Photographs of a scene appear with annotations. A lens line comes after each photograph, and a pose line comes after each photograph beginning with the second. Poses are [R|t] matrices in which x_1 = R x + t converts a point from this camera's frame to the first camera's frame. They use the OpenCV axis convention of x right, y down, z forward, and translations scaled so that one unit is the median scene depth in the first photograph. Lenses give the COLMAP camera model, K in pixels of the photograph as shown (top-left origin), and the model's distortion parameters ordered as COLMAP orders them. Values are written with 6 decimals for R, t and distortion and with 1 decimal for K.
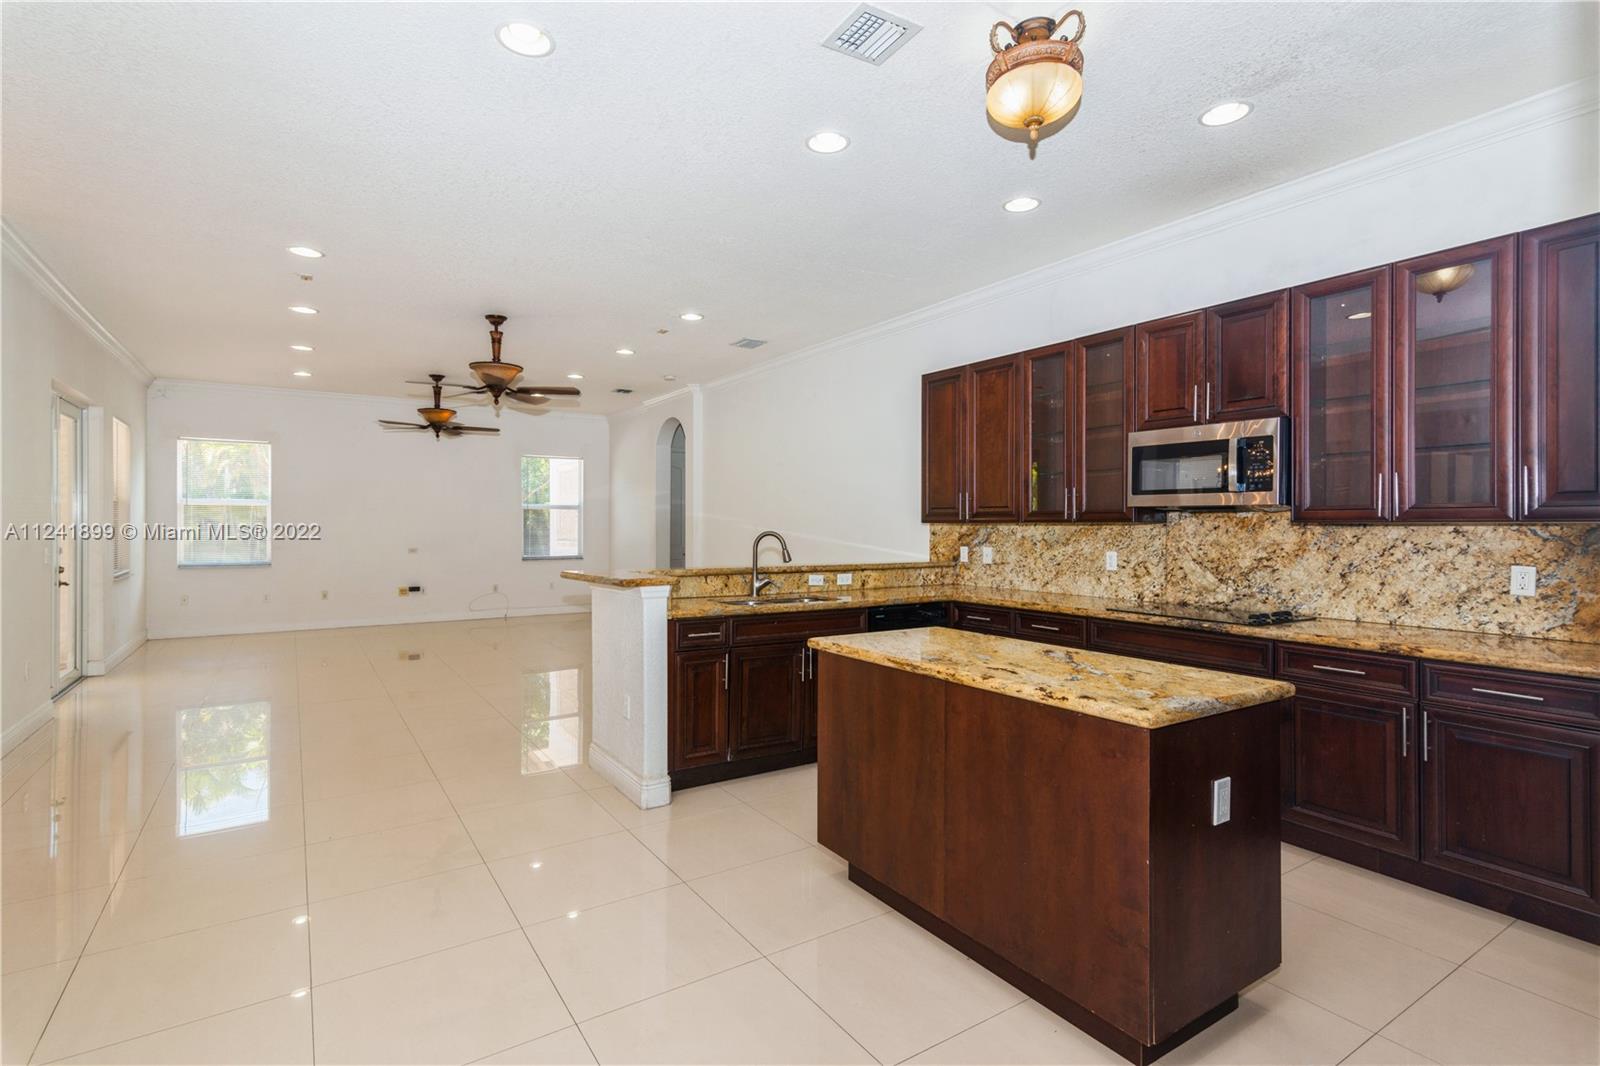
lens RADIAL K [[778.6, 0, 802.8], [0, 778.6, 525.3], [0, 0, 1]] dist [0.026522, -0.001924]
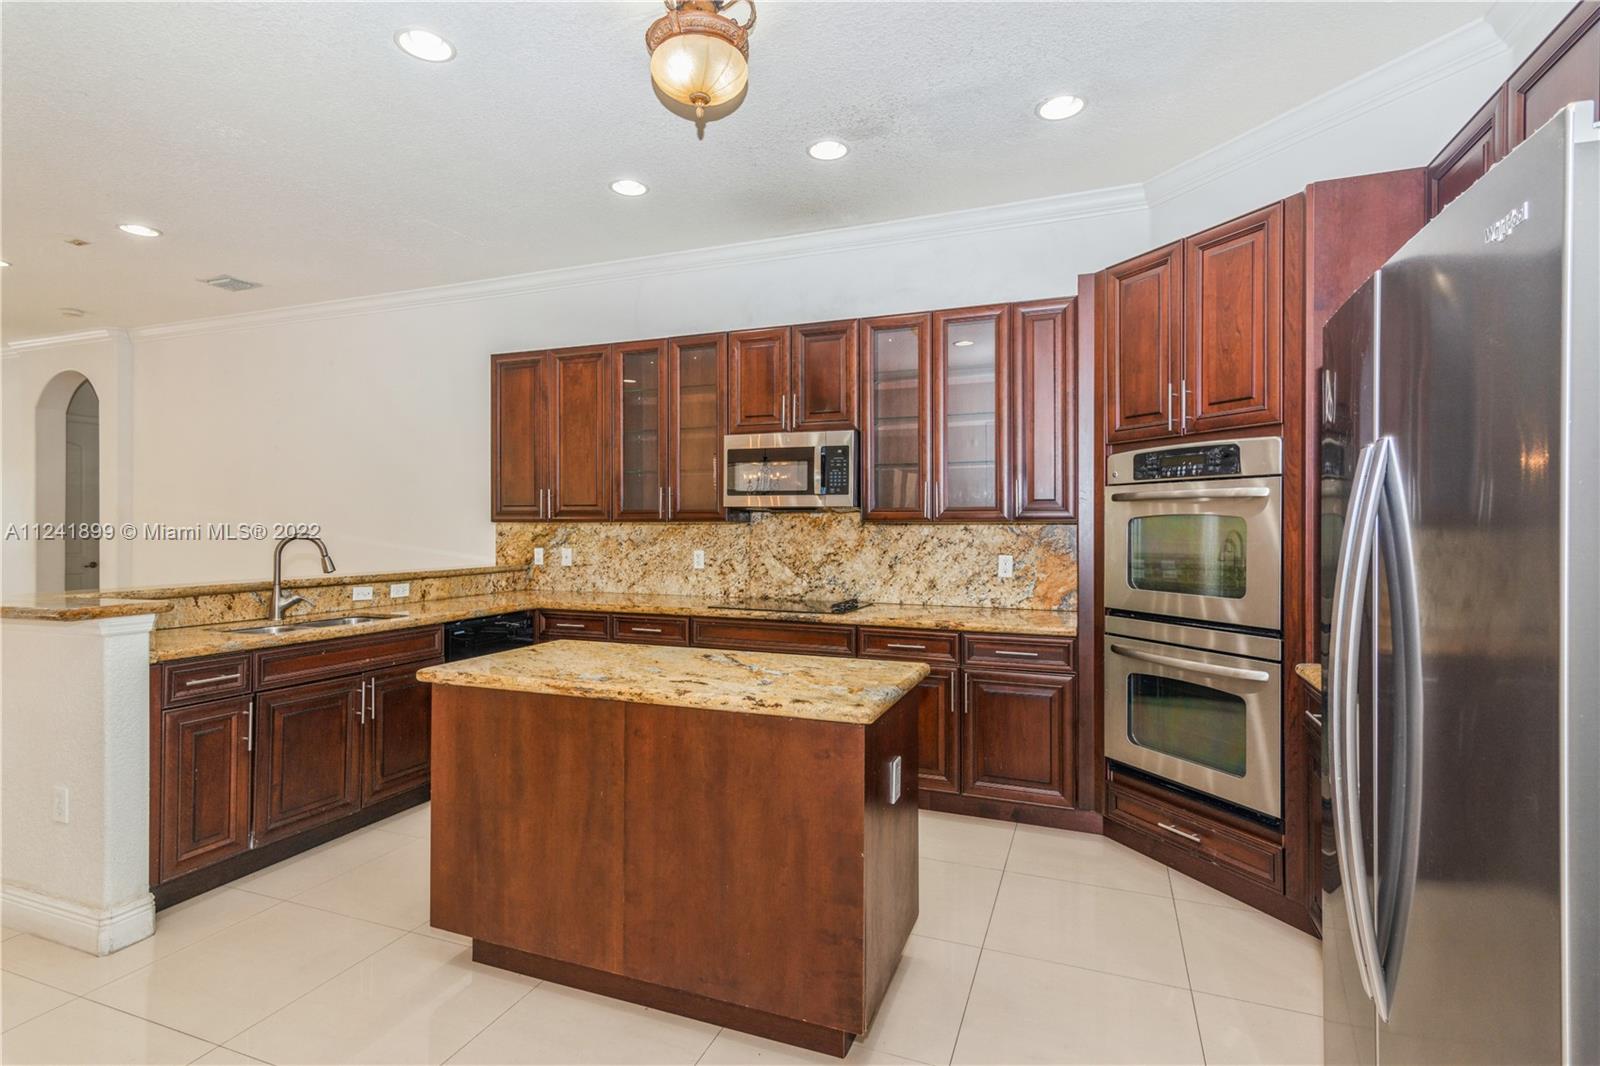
lens RADIAL K [[778.6, 0, 795.2], [0, 778.6, 526.9], [0, 0, 1]] dist [0.026522, -0.001924]
pose [[0.820280, -0.002981, 0.571954, -0.103851], [0.001042, 0.999993, 0.003718, -0.000884], [-0.571961, -0.002454, 0.820277, 0.106345]]
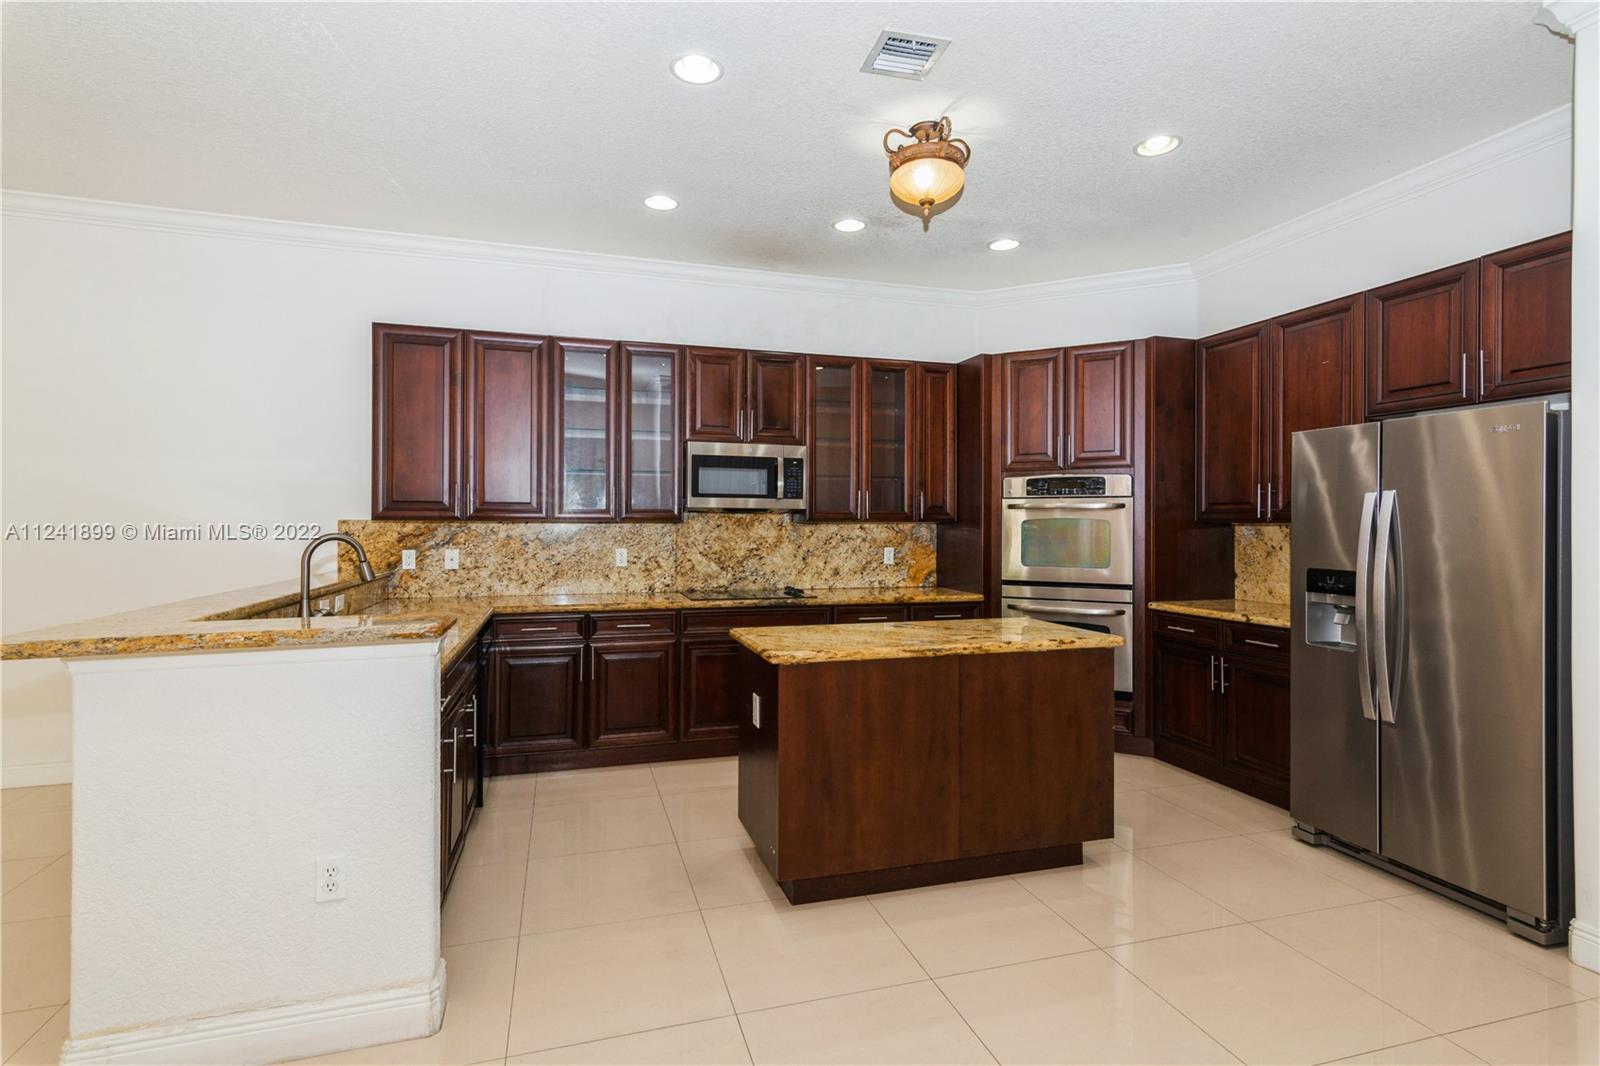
lens RADIAL K [[778.6, 0, 794.7], [0, 778.6, 524.3], [0, 0, 1]] dist [0.026522, -0.001924]
pose [[0.288056, -0.000839, 0.957613, -0.651850], [-0.001965, 0.999997, 0.001467, -0.001179], [-0.957611, -0.002304, 0.288054, 0.570515]]
